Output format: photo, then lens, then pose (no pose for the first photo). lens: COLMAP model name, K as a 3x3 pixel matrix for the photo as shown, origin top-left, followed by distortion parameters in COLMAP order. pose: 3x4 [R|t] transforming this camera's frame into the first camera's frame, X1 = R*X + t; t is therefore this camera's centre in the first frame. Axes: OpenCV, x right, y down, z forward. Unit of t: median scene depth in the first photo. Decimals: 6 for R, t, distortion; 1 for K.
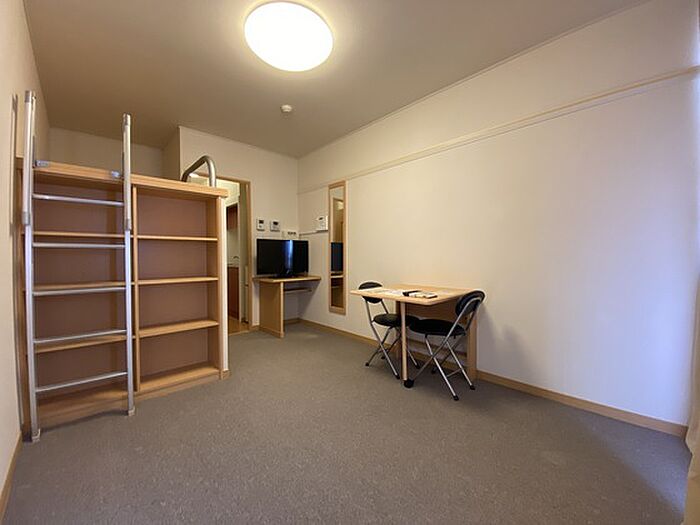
lens RADIAL K [[281.0, 0, 347.1], [0, 281.0, 261.3], [0, 0, 1]] dist [0.028342, -0.026261]
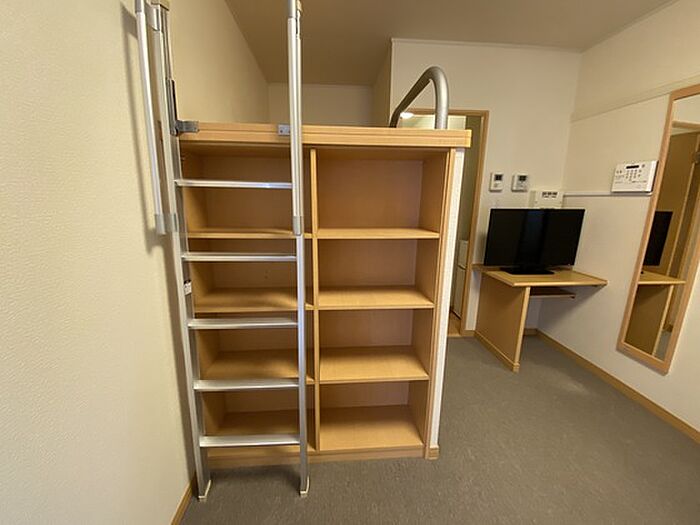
lens RADIAL K [[289.6, 0, 341.8], [0, 289.6, 260.6], [0, 0, 1]] dist [-0.009569, -0.000227]
pose [[0.777312, 0.148339, -0.611377, -0.165210], [-0.025211, 0.978368, 0.205329, -0.087268], [0.628611, -0.144192, 0.764237, 0.286463]]
